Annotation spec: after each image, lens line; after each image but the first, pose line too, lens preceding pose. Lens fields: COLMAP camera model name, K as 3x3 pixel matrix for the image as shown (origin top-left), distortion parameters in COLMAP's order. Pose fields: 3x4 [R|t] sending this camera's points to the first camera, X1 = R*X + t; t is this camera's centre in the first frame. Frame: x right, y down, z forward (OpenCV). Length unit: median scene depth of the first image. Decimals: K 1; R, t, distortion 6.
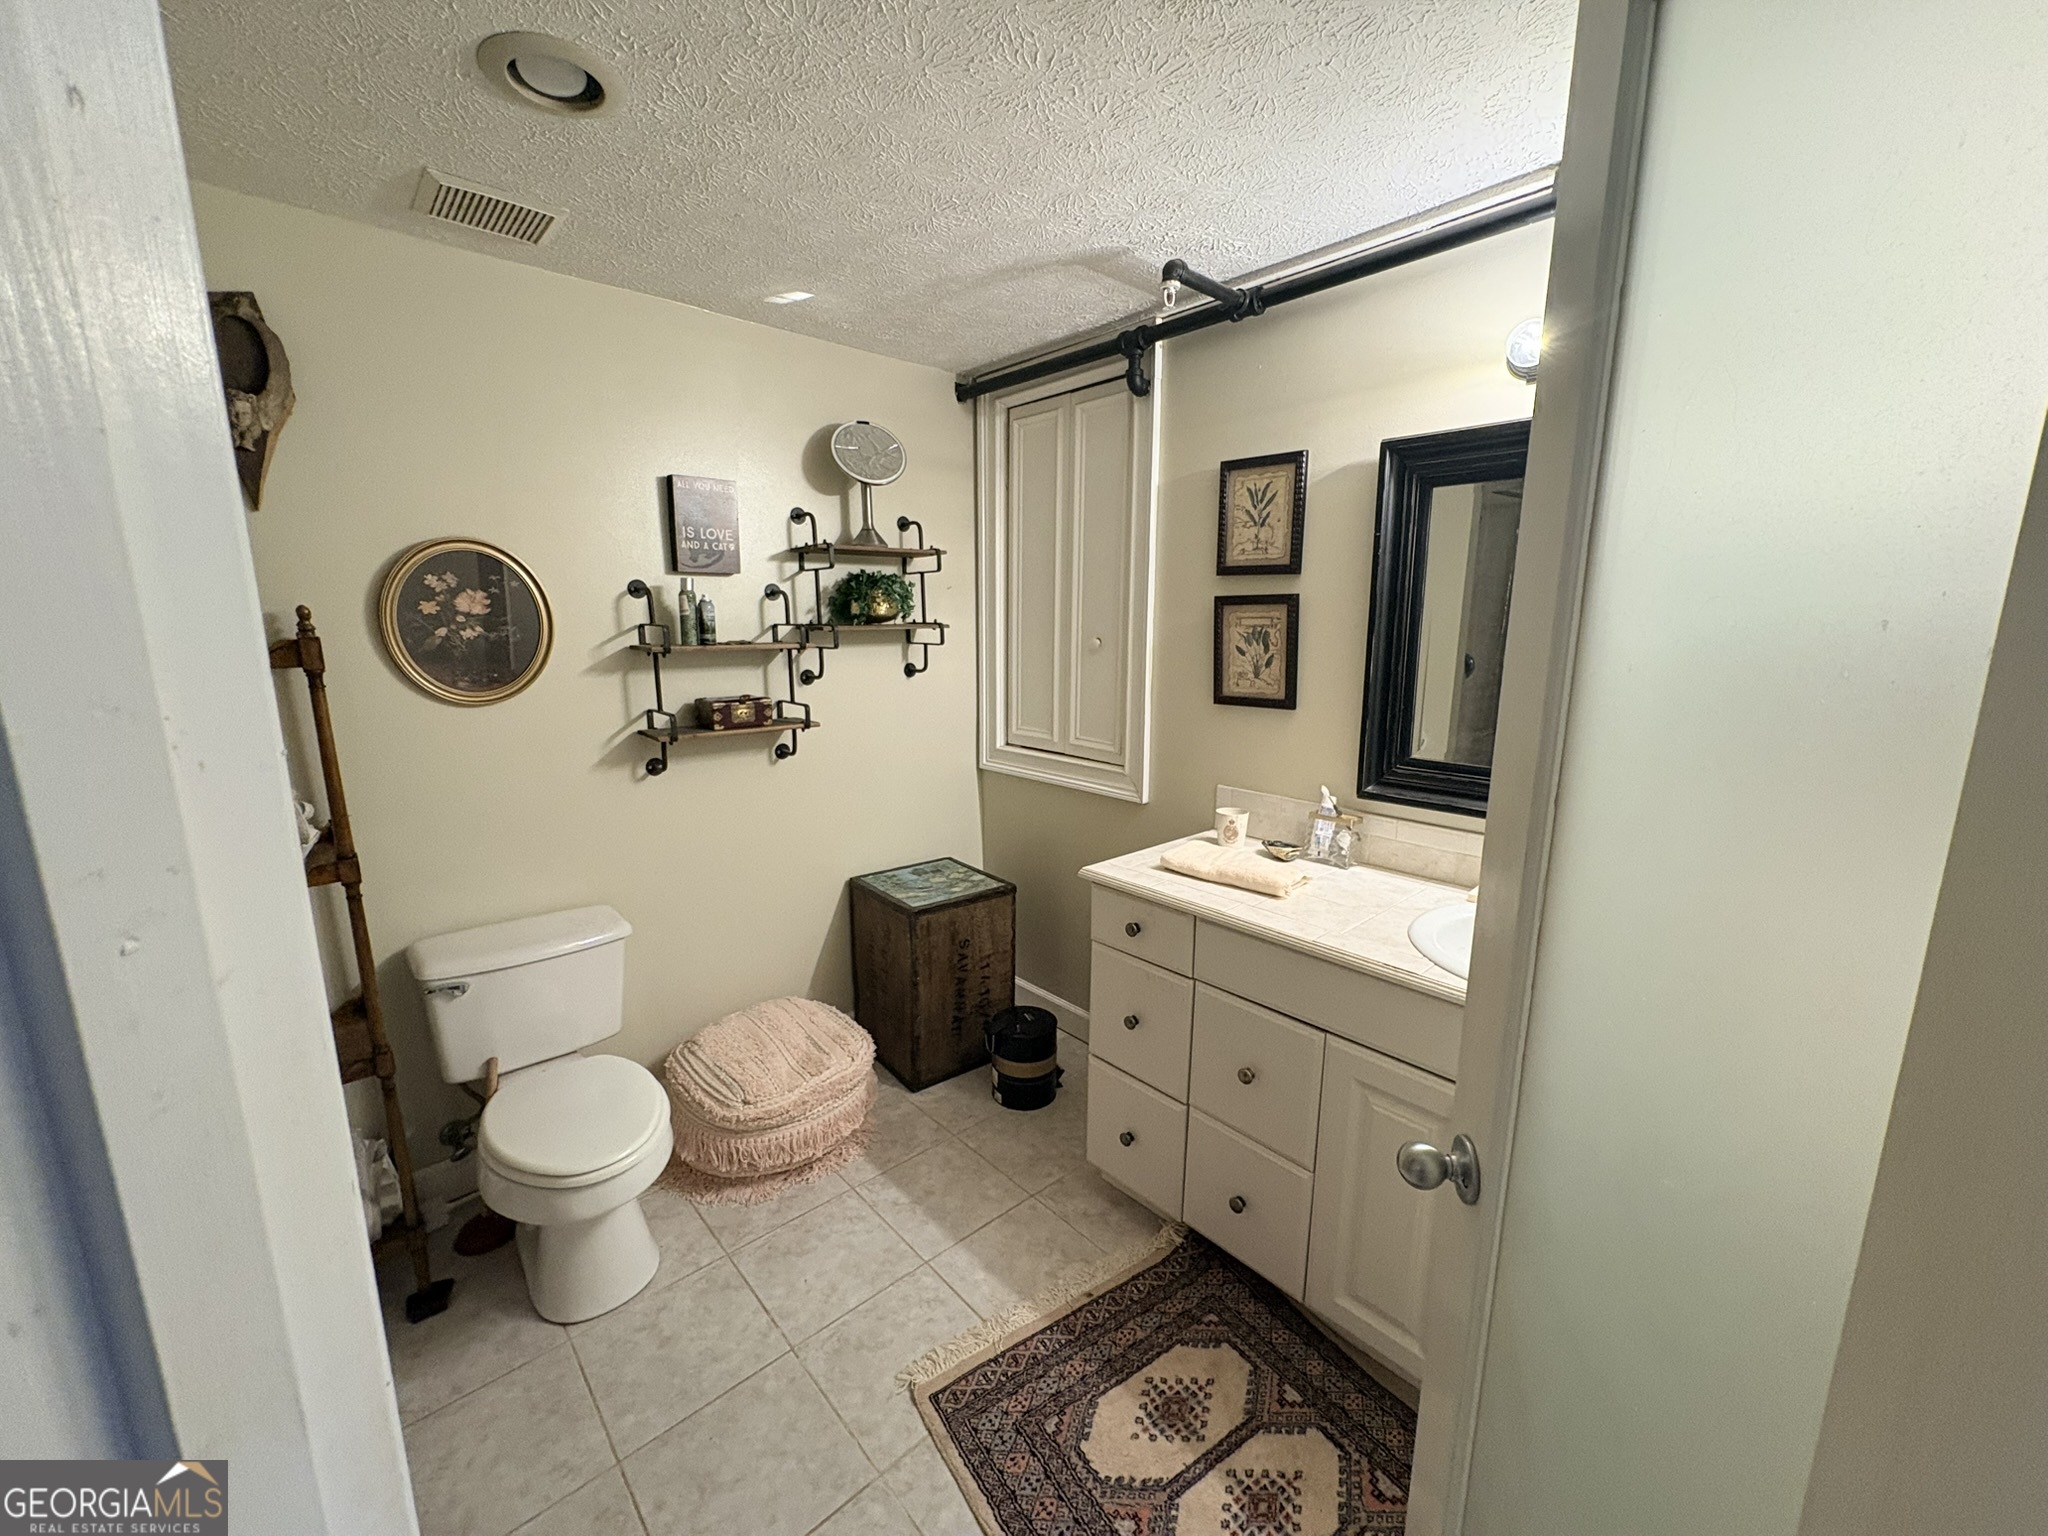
lens RADIAL K [[813.2, 0, 1026.8], [0, 813.2, 769.4], [0, 0, 1]] dist [-0.001221, 0.000304]
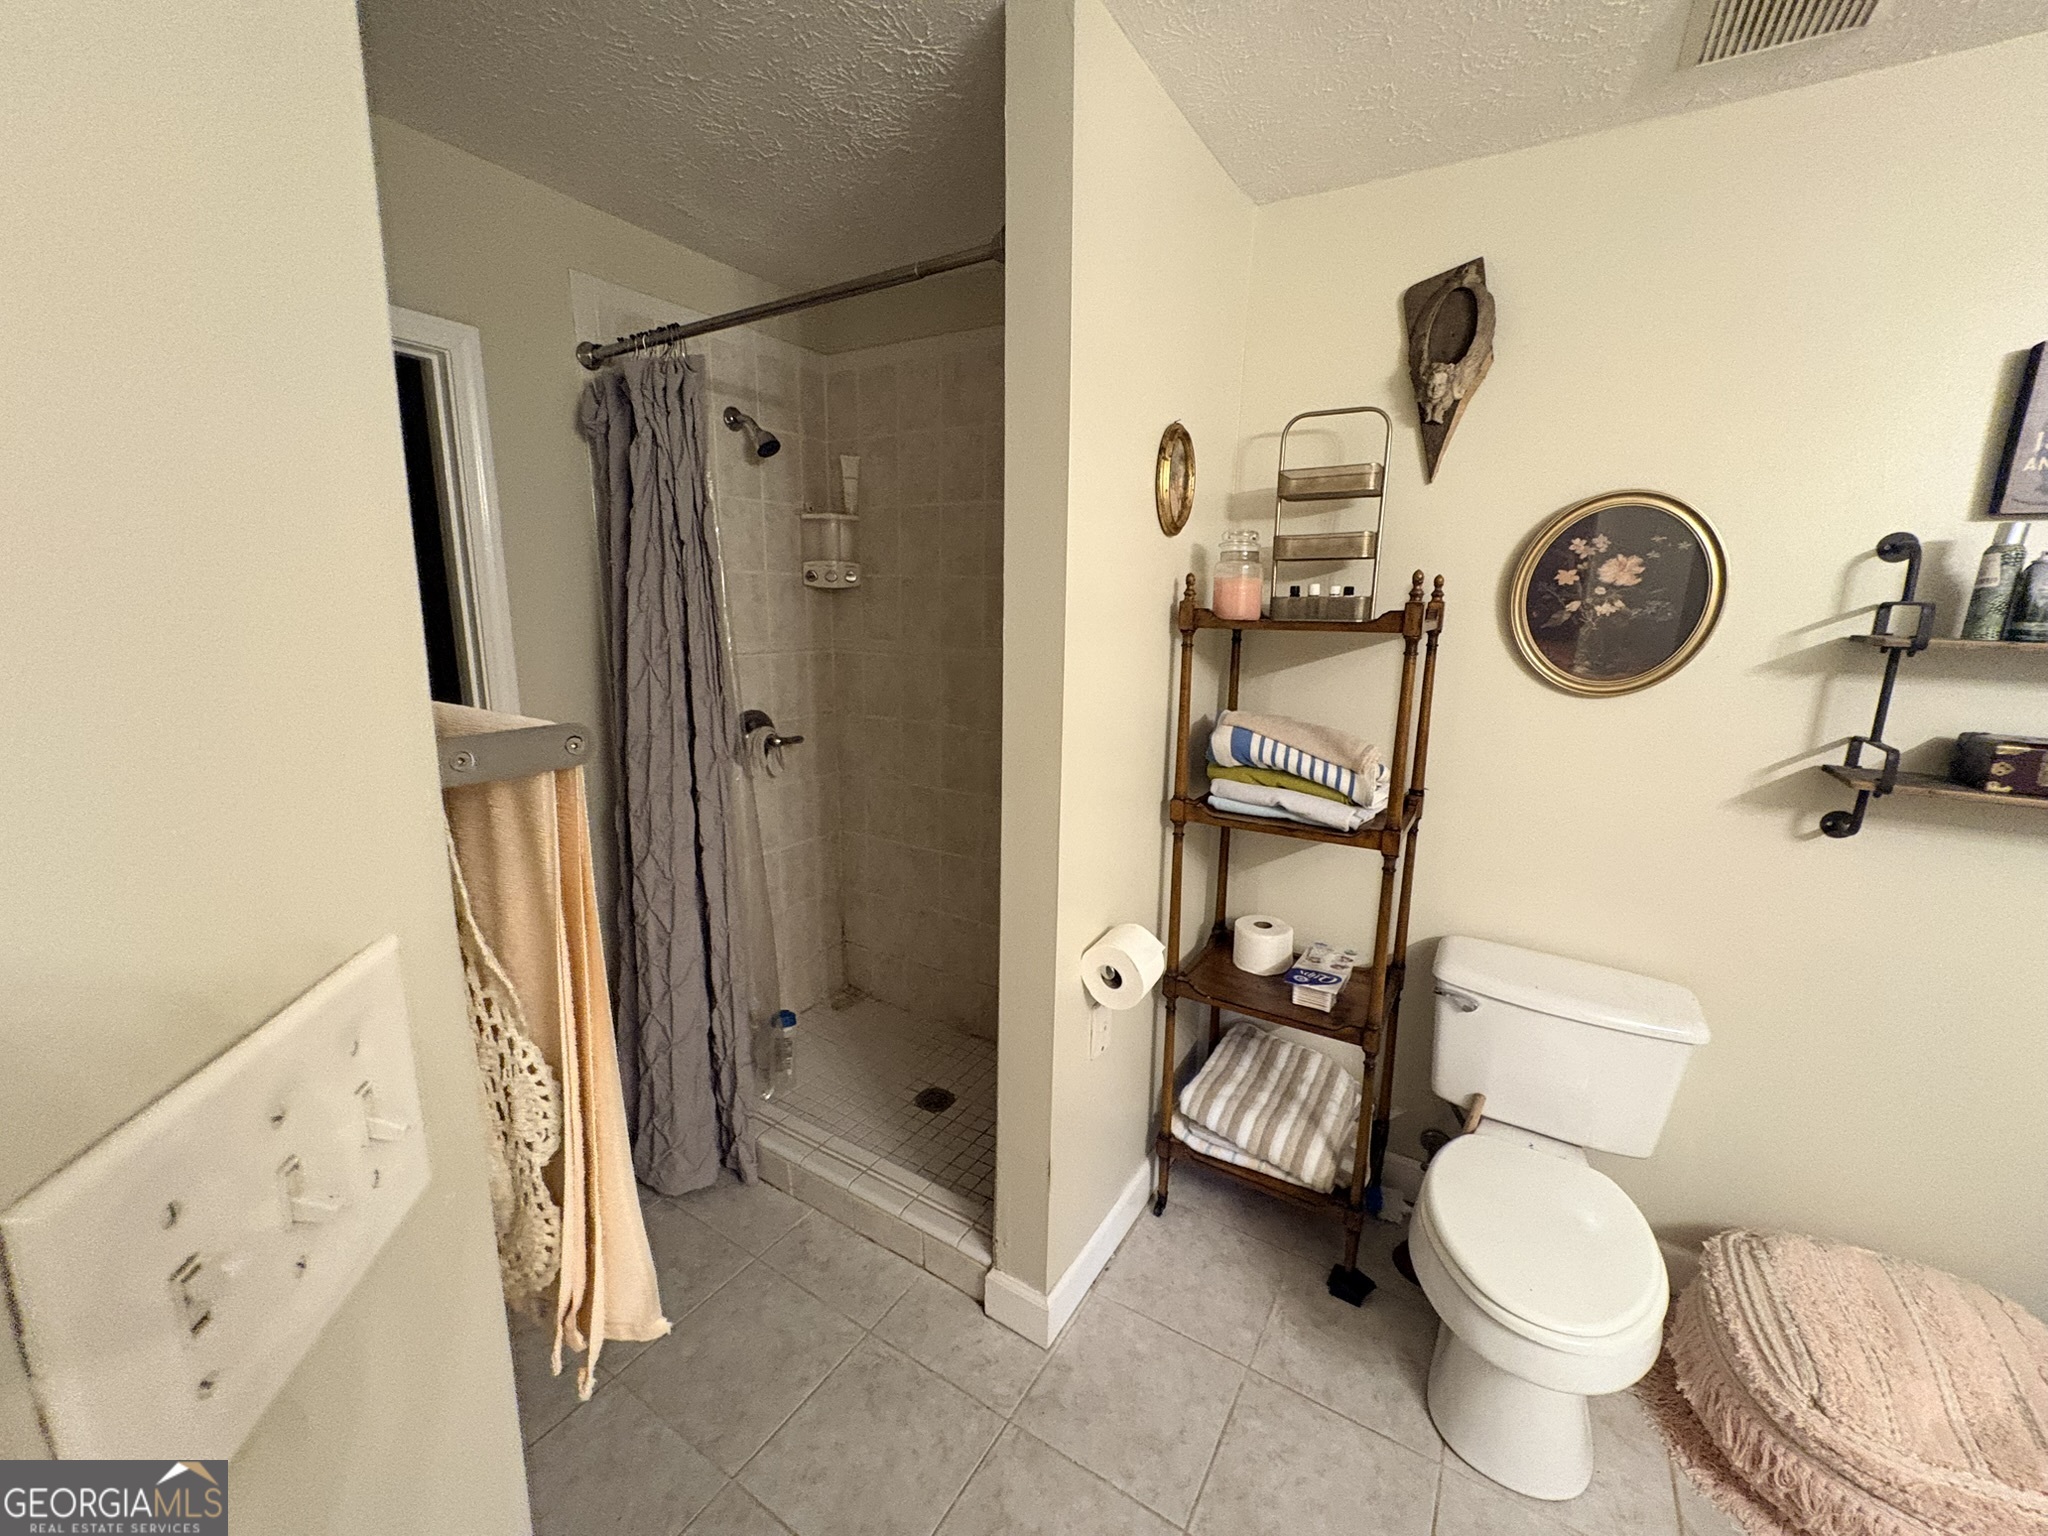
lens RADIAL K [[813.2, 0, 1026.1], [0, 813.2, 766.9], [0, 0, 1]] dist [-0.001221, 0.000304]
pose [[0.272125, 0.199665, -0.941319, -0.036057], [-0.198577, 0.968832, 0.148095, -0.016193], [0.941549, 0.146624, 0.303292, 0.203022]]
